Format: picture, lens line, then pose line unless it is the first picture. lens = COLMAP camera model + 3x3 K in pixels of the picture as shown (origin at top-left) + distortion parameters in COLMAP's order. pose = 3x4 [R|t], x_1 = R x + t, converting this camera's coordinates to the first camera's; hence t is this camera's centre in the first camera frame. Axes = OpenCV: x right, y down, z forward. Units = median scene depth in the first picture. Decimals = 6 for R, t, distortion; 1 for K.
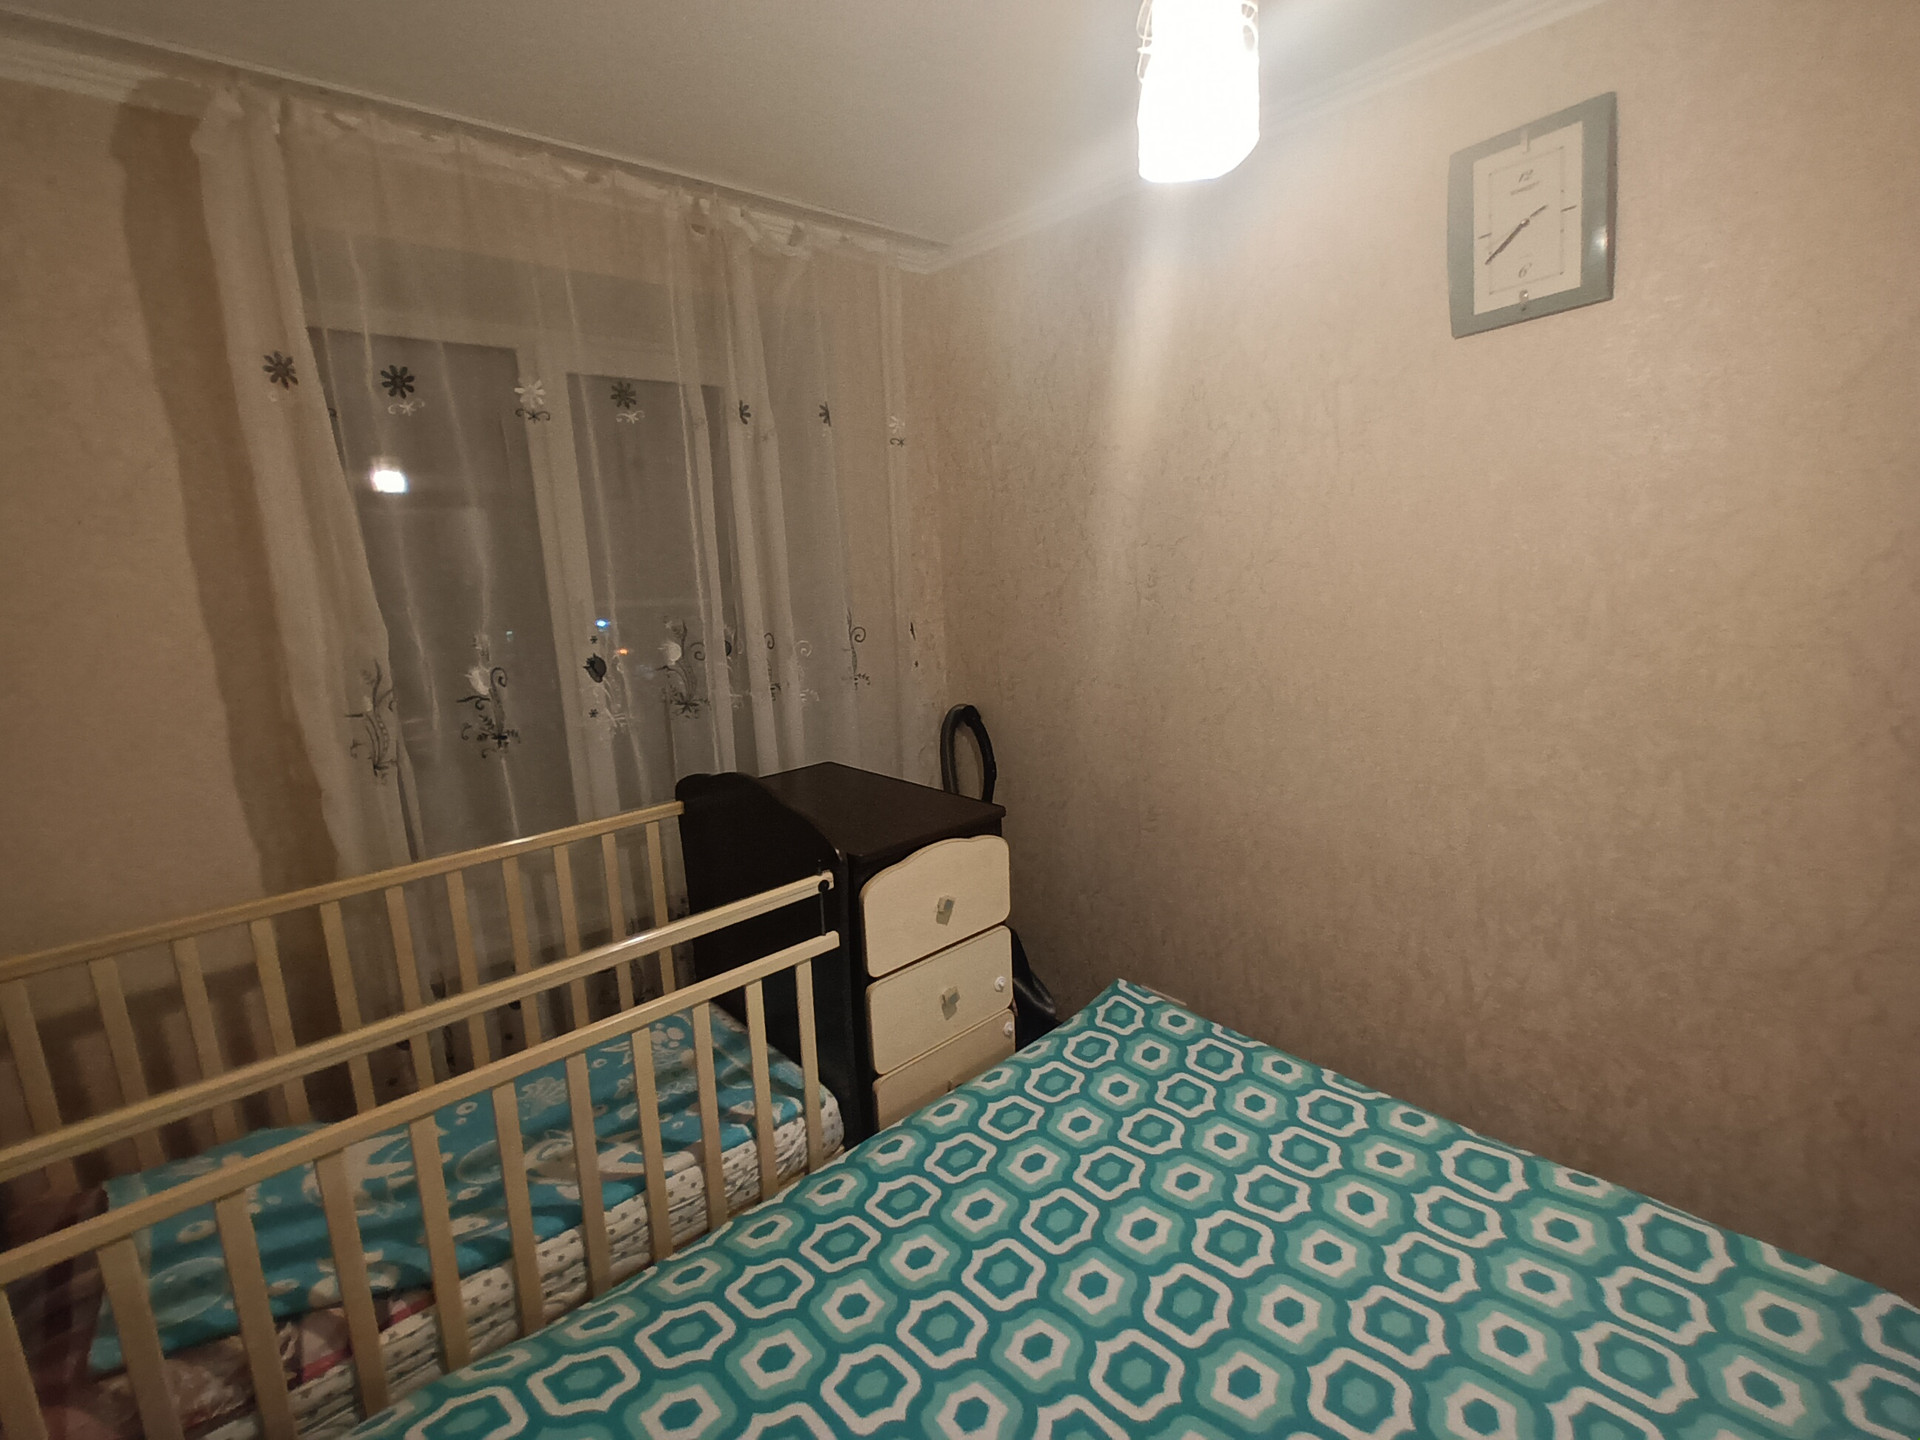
lens RADIAL K [[890.3, 0, 960.0], [0, 890.3, 720.0], [0, 0, 1]] dist [-0.000441, 0.001401]
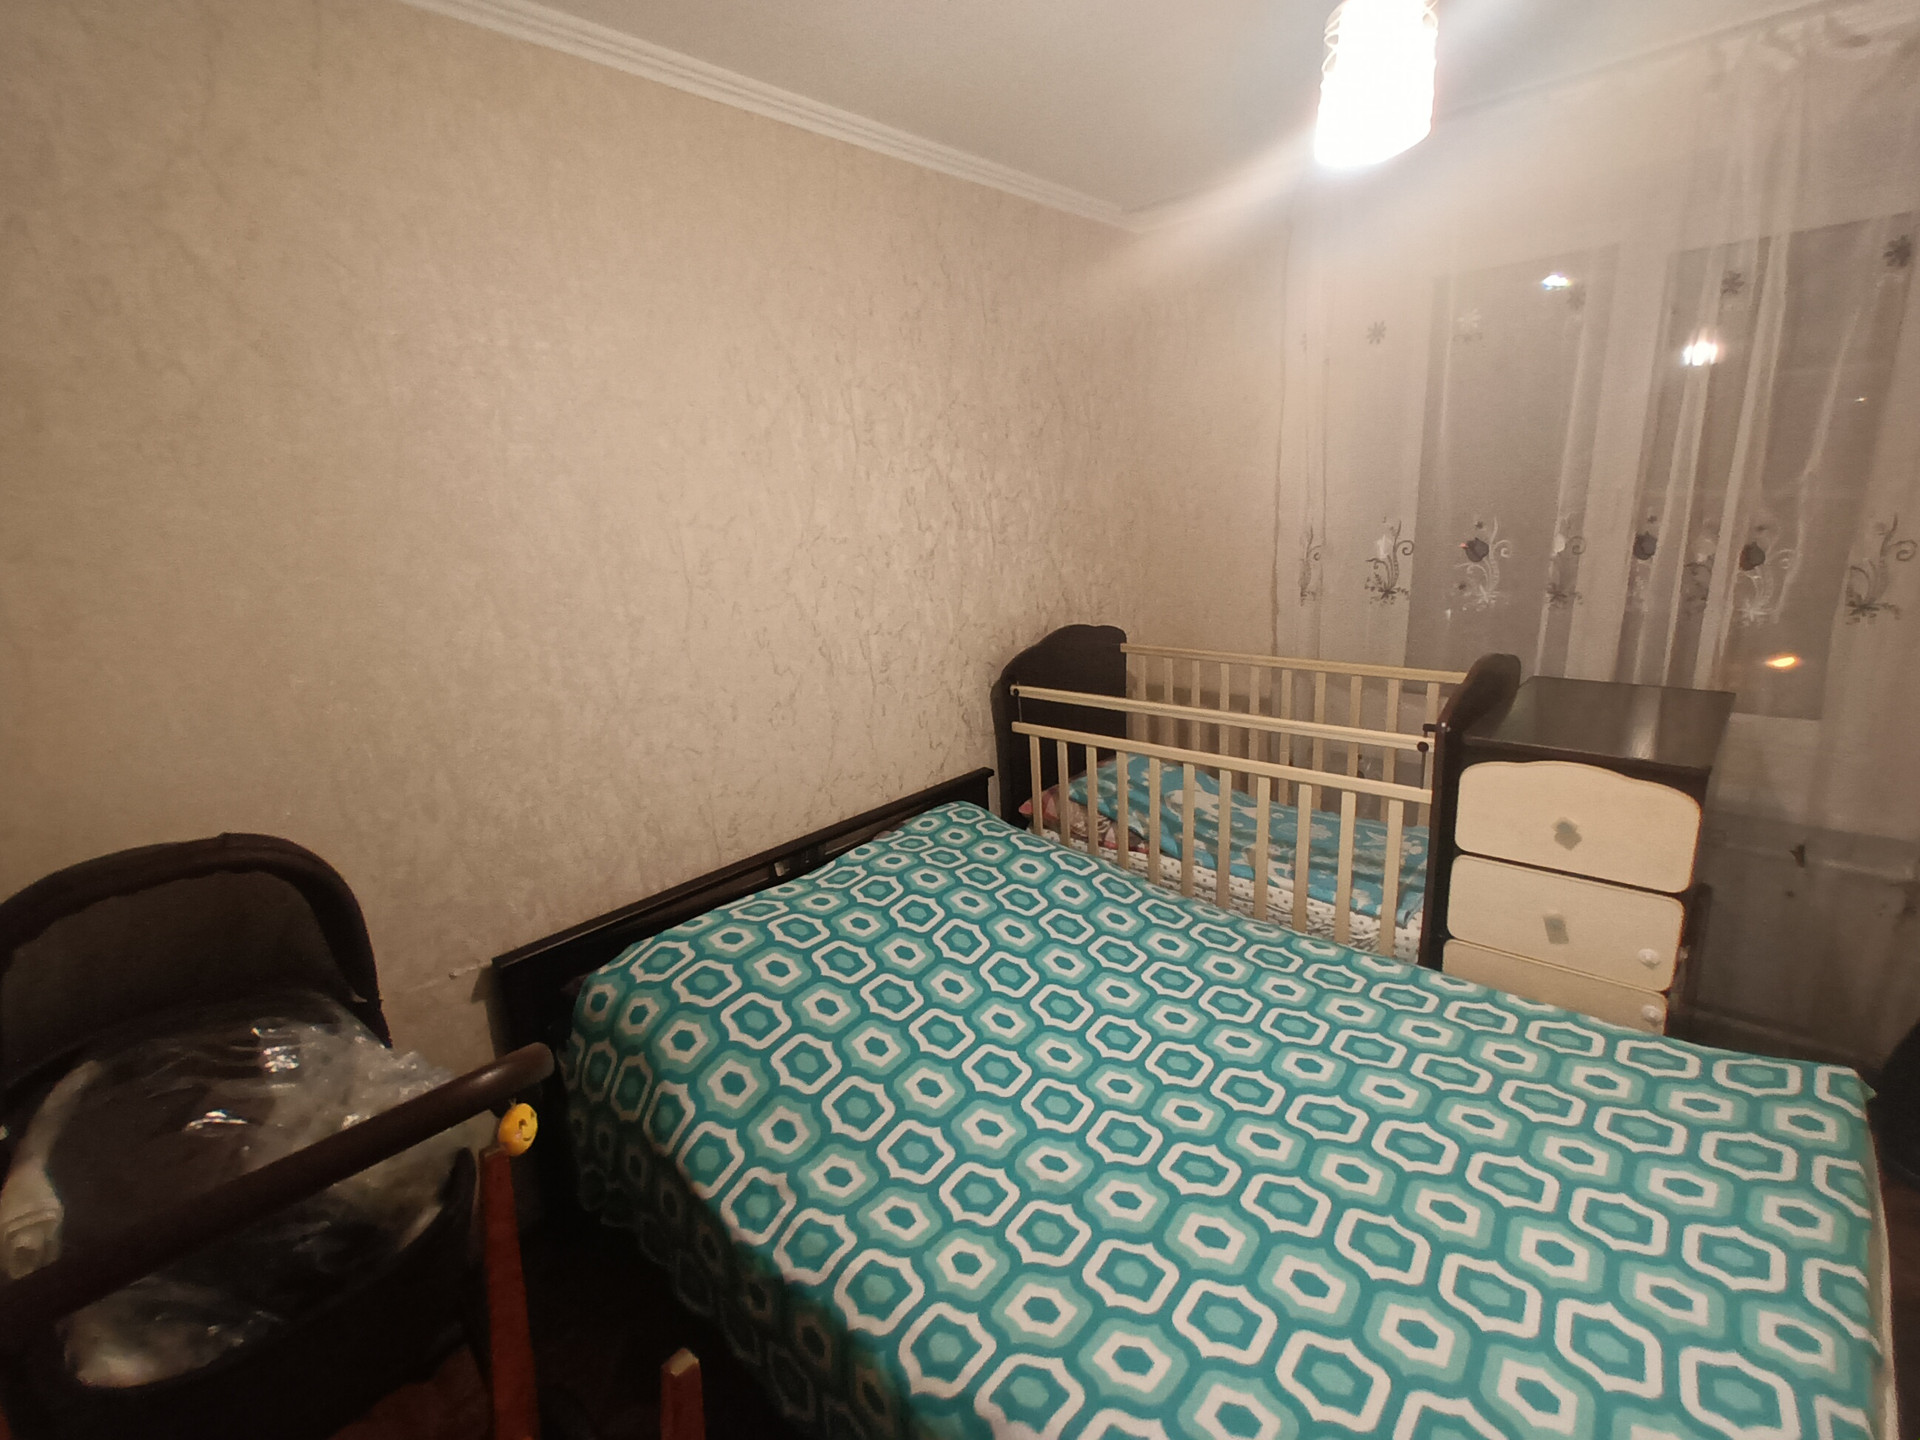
lens RADIAL K [[890.3, 0, 960.0], [0, 890.3, 720.0], [0, 0, 1]] dist [-0.000441, 0.001401]
pose [[0.101047, 0.292749, -0.950835, 0.881019], [-0.141654, 0.950223, 0.277507, -0.089510], [0.984745, 0.106648, 0.137487, 0.212002]]
